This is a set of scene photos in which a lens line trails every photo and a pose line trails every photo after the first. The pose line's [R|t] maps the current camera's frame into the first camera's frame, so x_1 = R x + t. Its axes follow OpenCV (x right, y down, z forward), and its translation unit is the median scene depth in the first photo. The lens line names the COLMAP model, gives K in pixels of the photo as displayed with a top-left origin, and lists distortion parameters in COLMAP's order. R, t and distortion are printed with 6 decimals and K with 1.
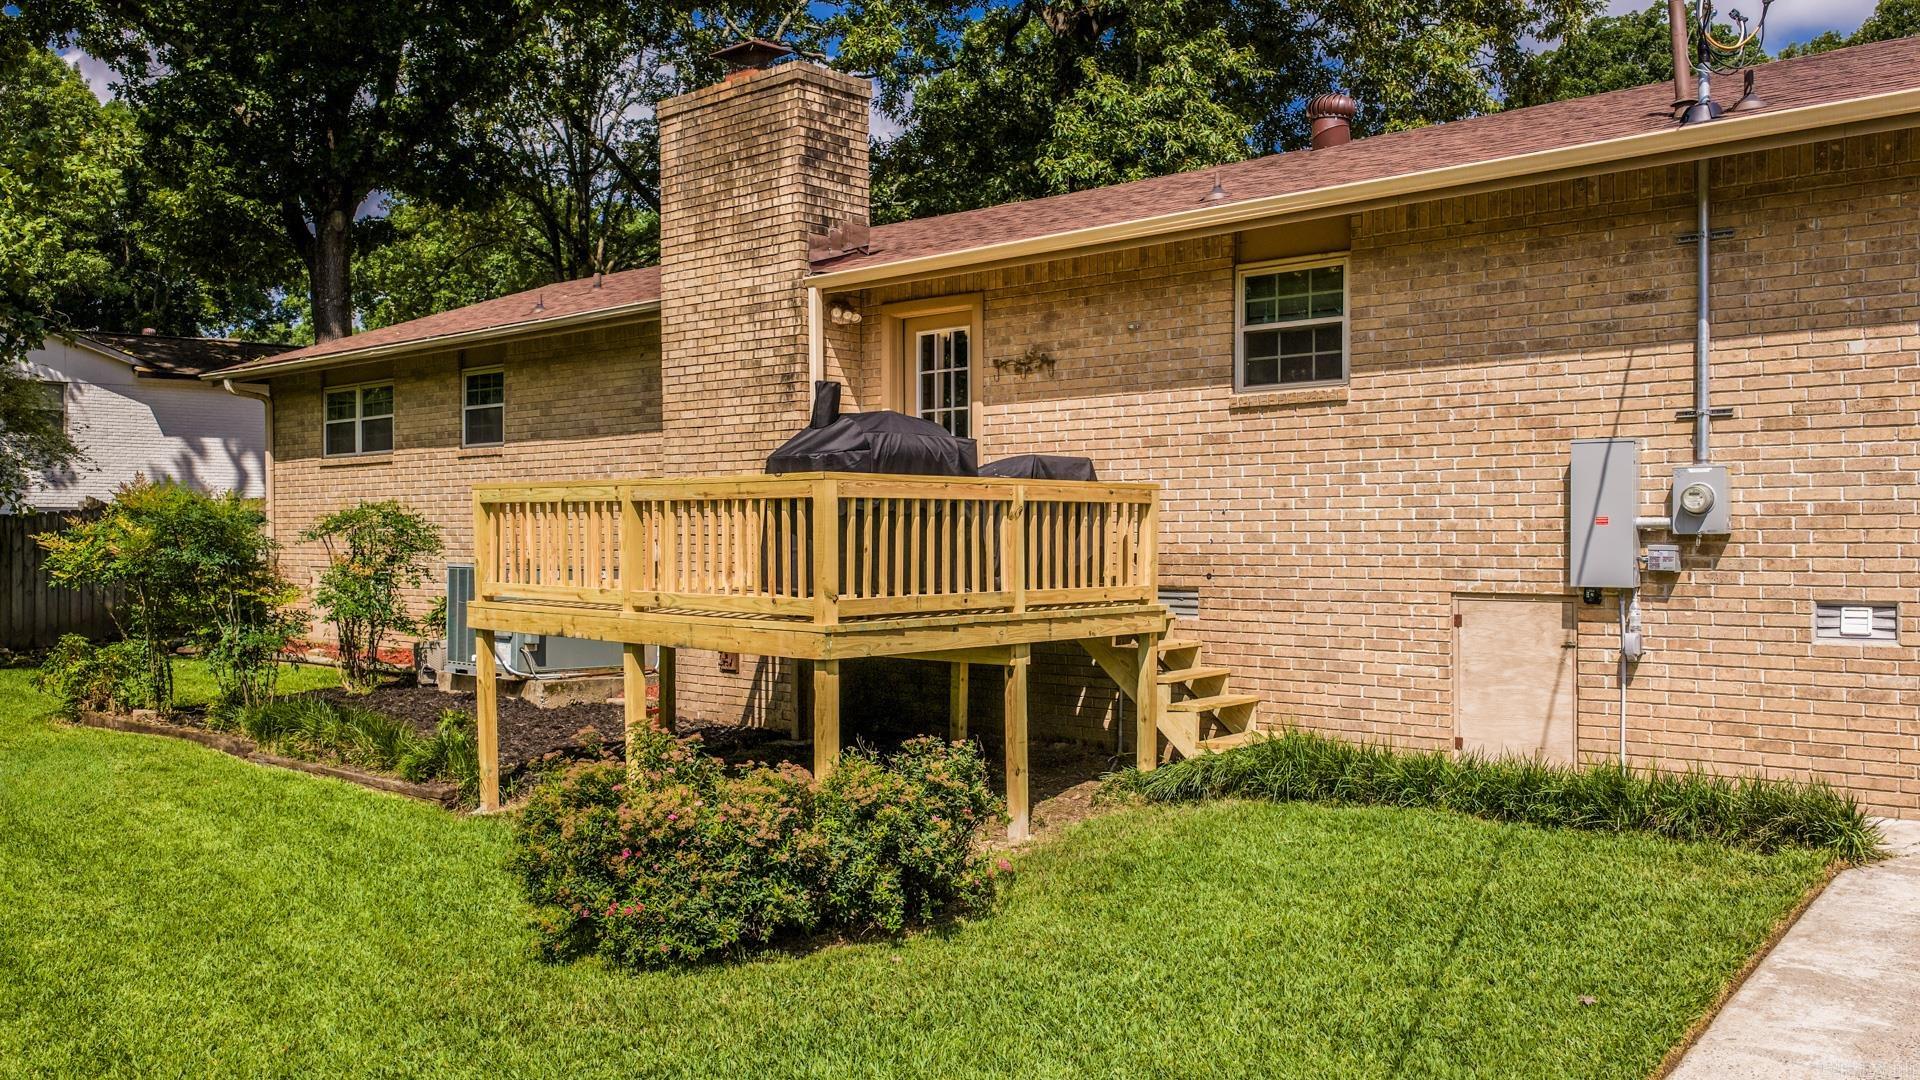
lens RADIAL K [[1647.6, 0, 963.4], [0, 1647.6, 549.0], [0, 0, 1]] dist [0.026559, -0.066340]
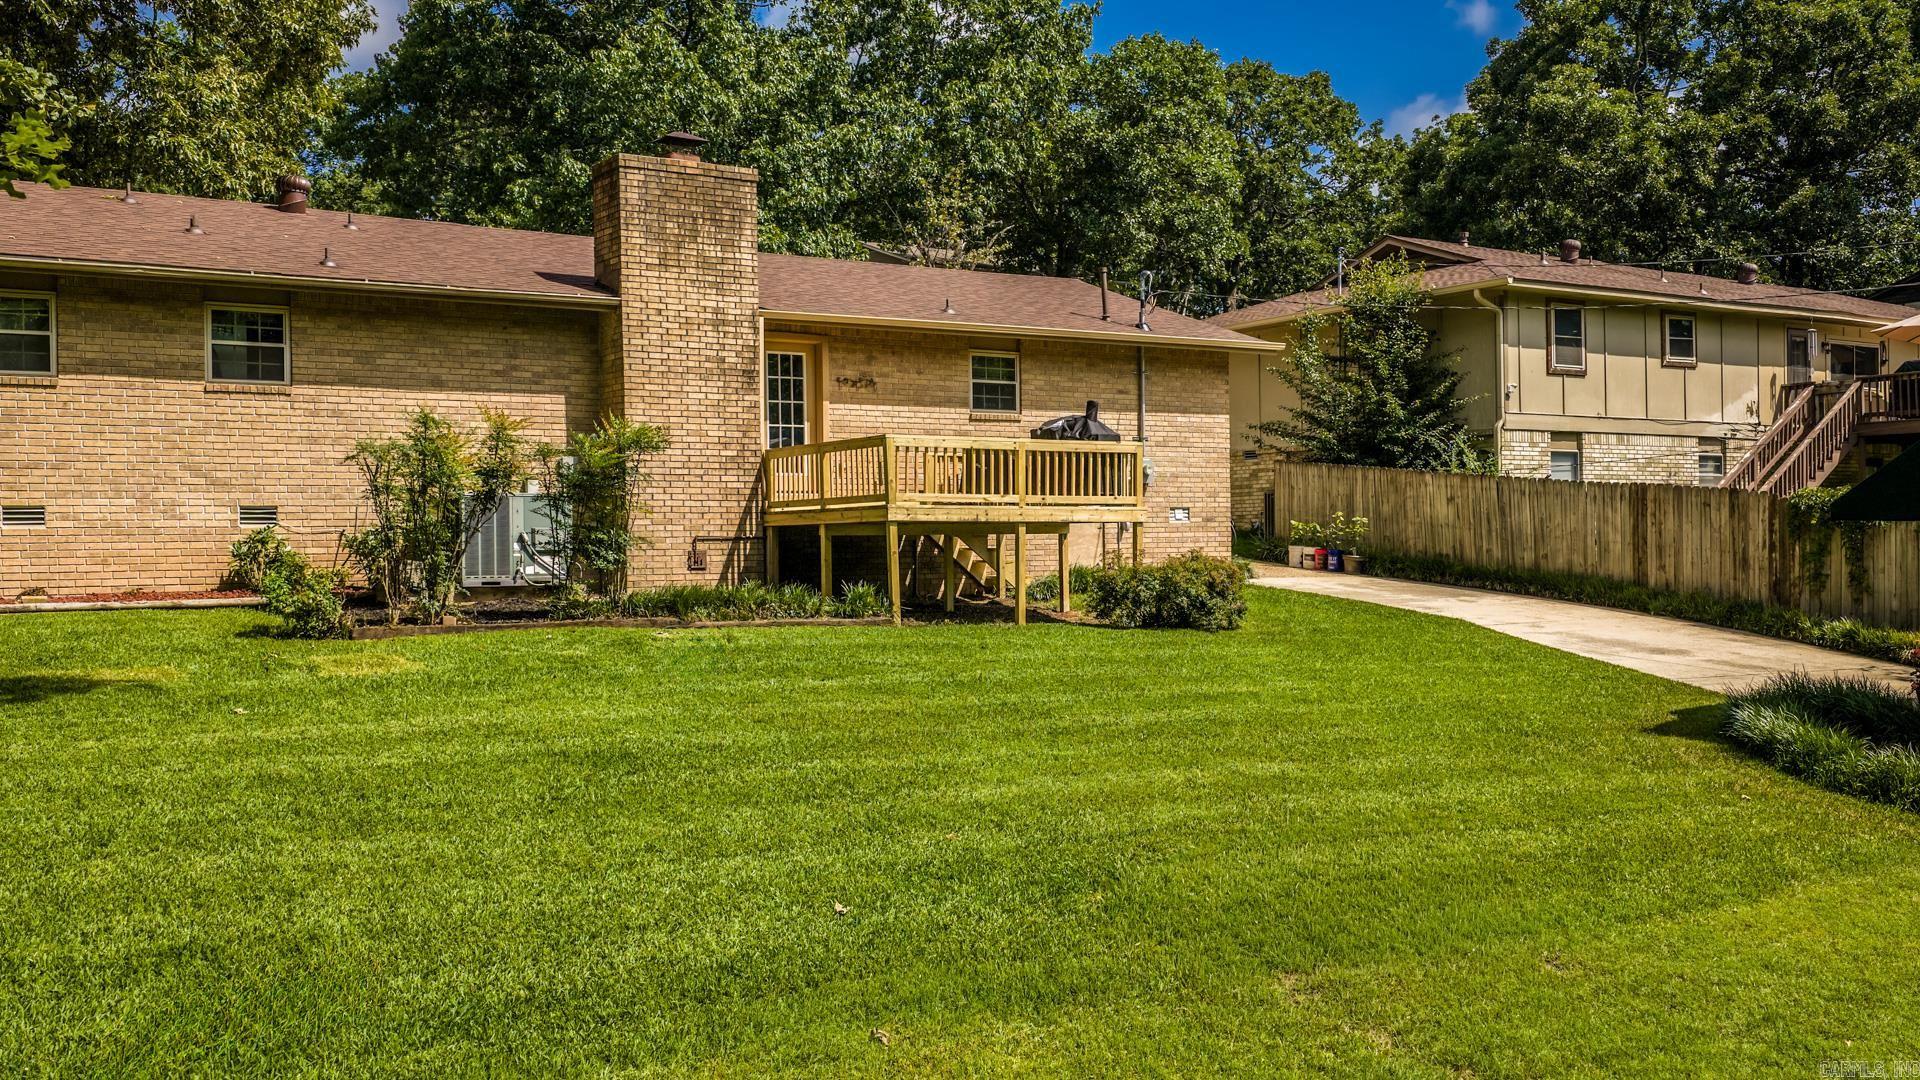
lens RADIAL K [[1647.6, 0, 963.4], [0, 1647.6, 549.0], [0, 0, 1]] dist [0.026559, -0.066340]
pose [[0.250489, -0.003800, 0.968112, -1.546791], [0.020694, 0.999785, -0.001430, 0.066557], [-0.967898, 0.020392, 0.250514, 0.428321]]
